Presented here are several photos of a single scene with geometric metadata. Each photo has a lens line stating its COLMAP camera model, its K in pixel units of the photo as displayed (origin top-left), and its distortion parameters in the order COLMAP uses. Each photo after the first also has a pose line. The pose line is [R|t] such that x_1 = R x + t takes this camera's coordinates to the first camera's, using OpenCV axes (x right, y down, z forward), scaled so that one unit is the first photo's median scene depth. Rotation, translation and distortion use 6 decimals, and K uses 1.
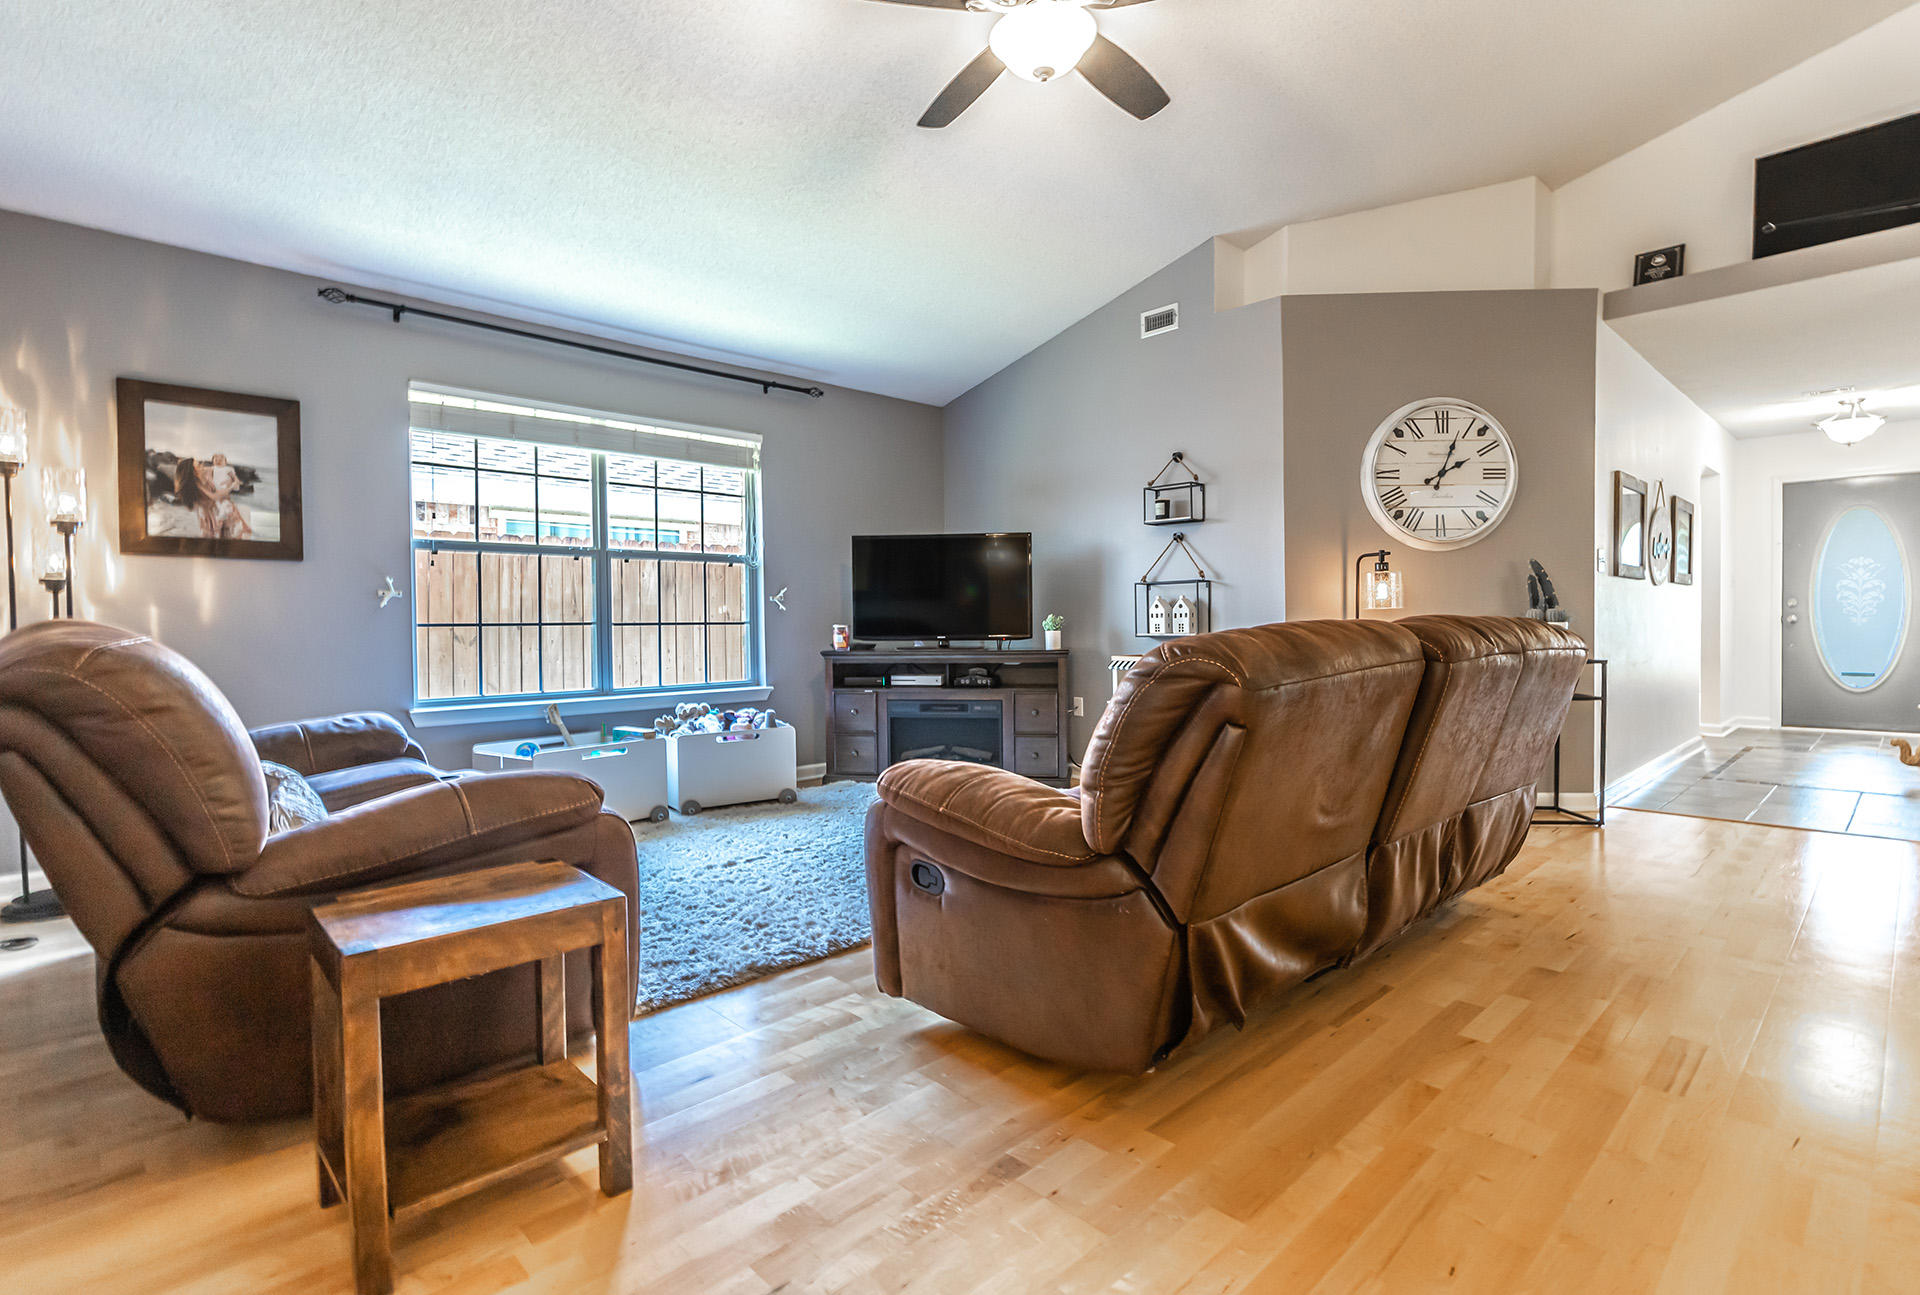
lens RADIAL K [[907.7, 0, 982.5], [0, 907.7, 645.9], [0, 0, 1]] dist [0.009138, -0.001179]
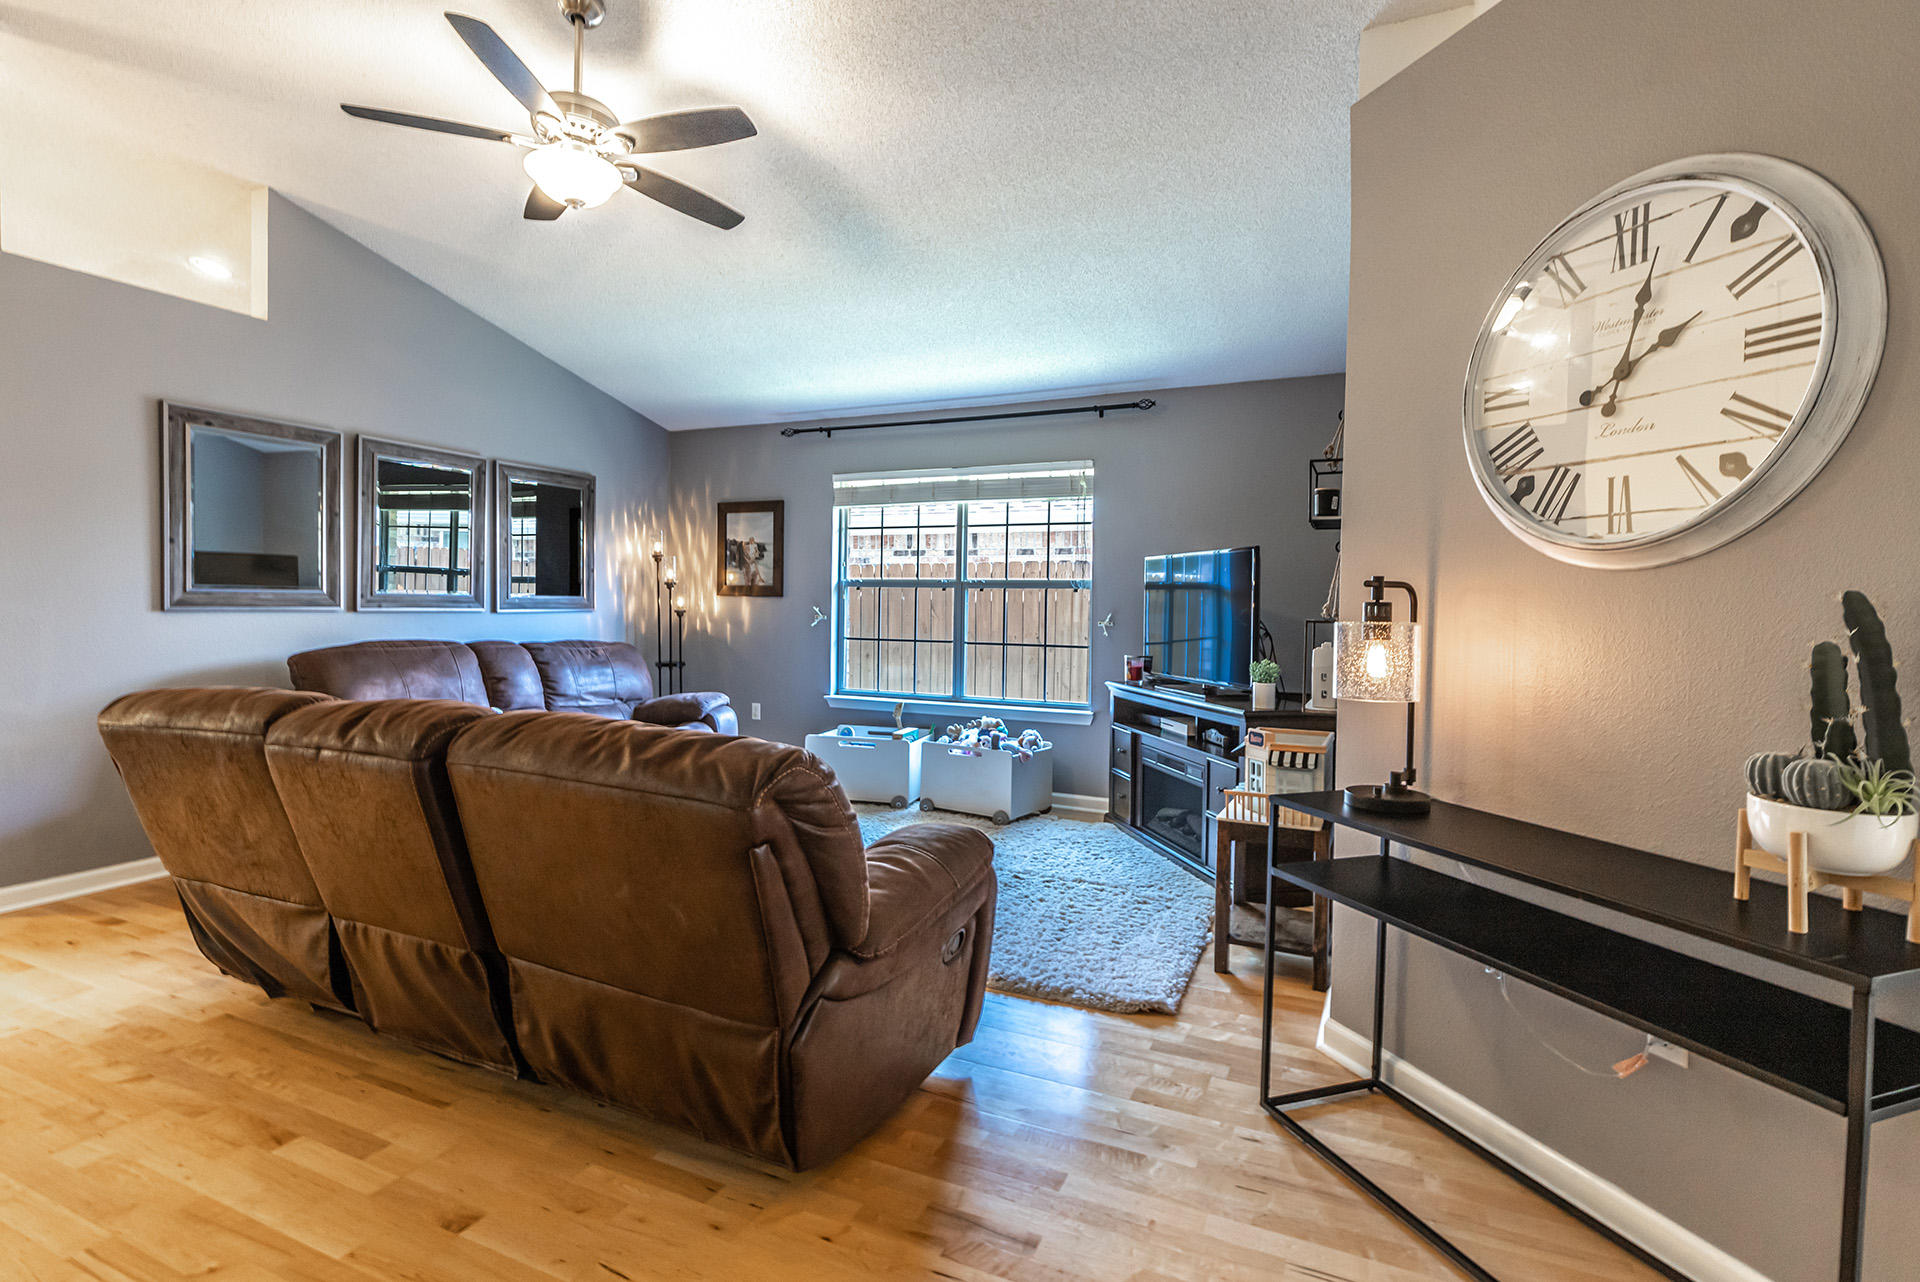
lens RADIAL K [[907.7, 0, 956.4], [0, 907.7, 631.1], [0, 0, 1]] dist [0.009138, -0.001179]
pose [[0.361118, 0.040454, -0.931642, 0.765599], [-0.049783, 0.998470, 0.024060, -0.073900], [0.931190, 0.037692, 0.362580, 0.595352]]
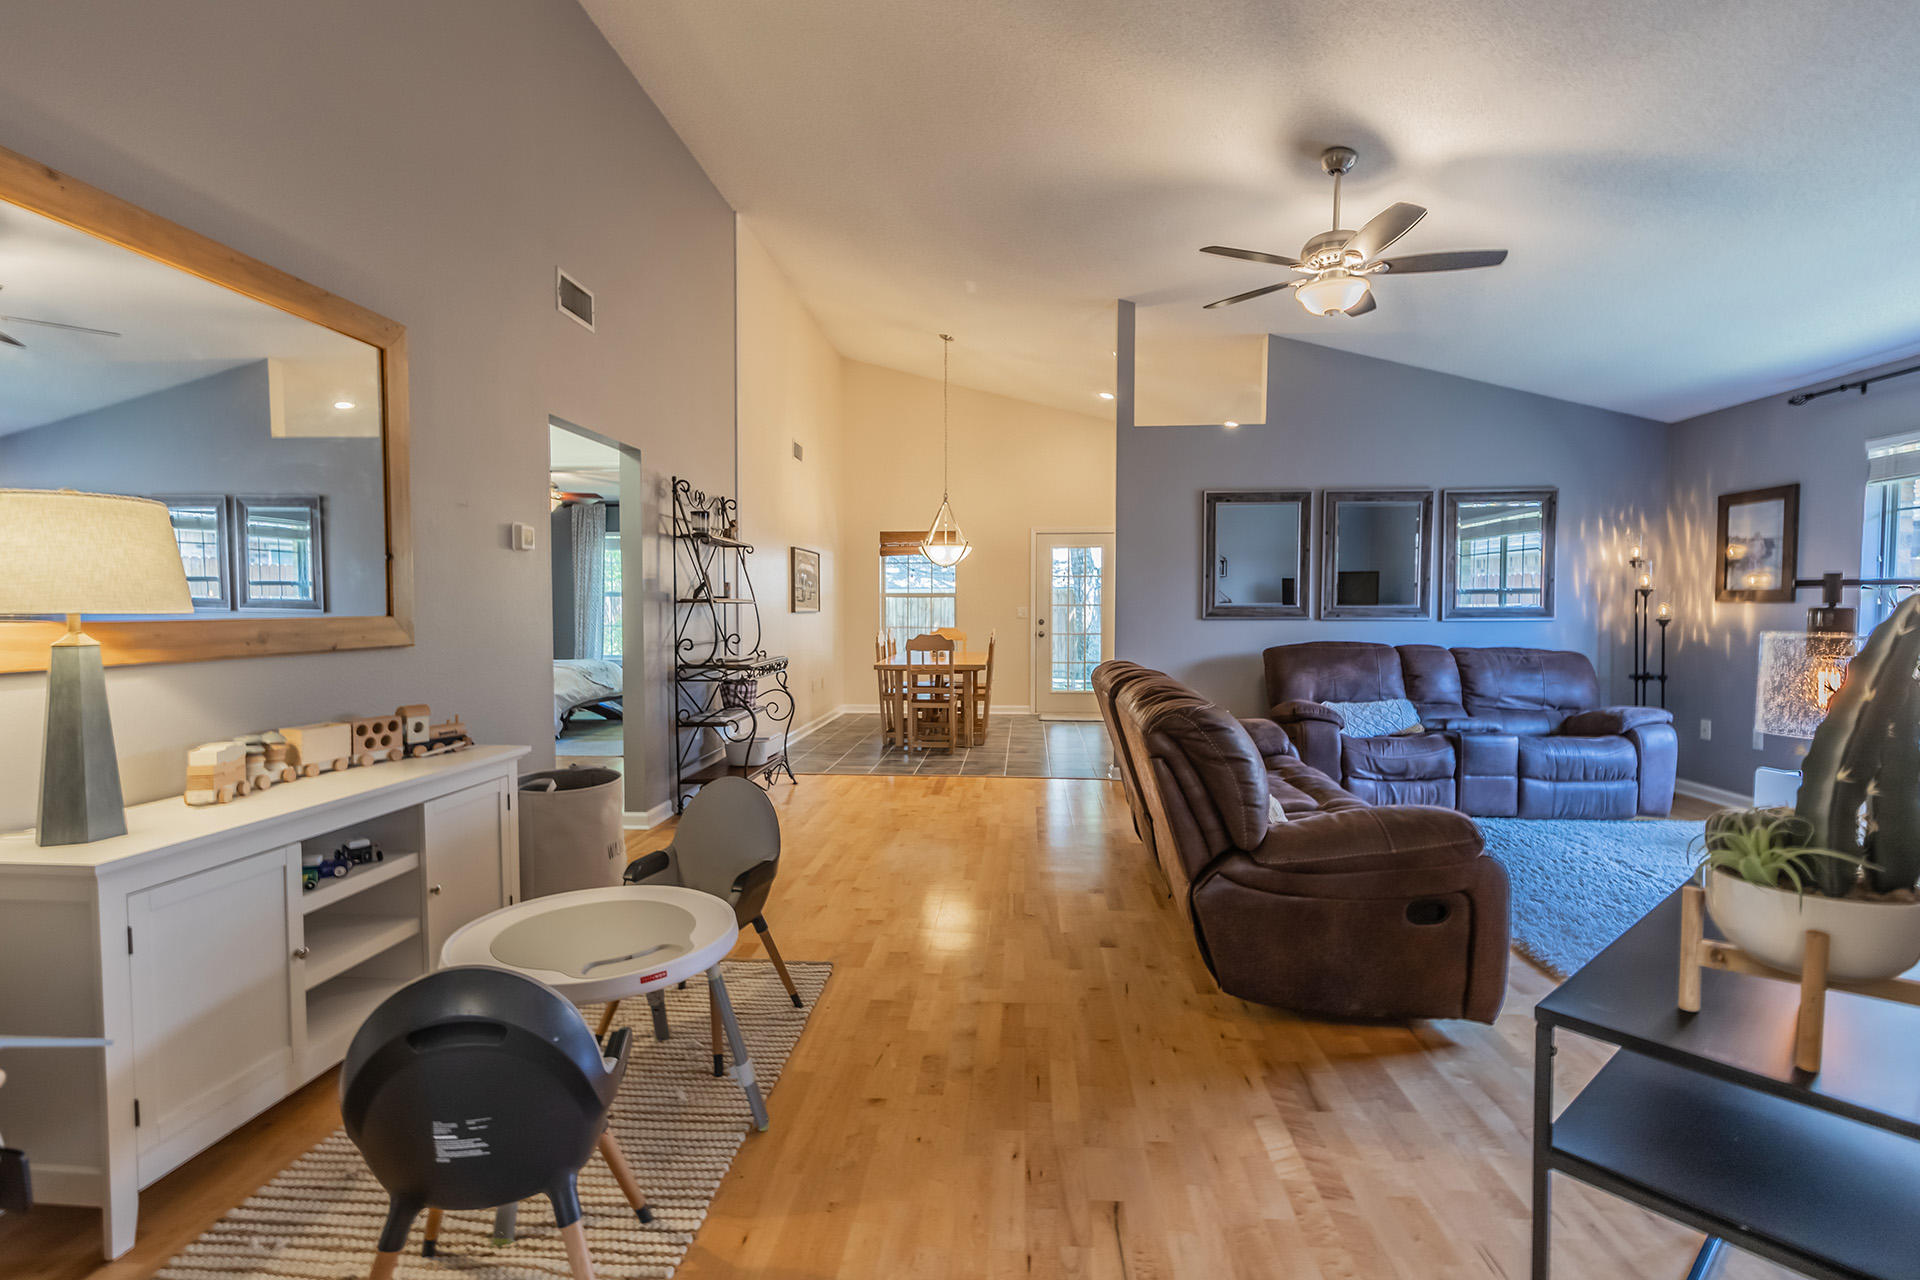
lens RADIAL K [[907.7, 0, 962.6], [0, 907.7, 647.3], [0, 0, 1]] dist [0.009138, -0.001179]
pose [[-0.751684, 0.039335, -0.658349, 0.901374], [-0.015559, 0.996884, 0.077327, -0.095620], [0.659340, 0.068369, -0.748730, 1.024890]]
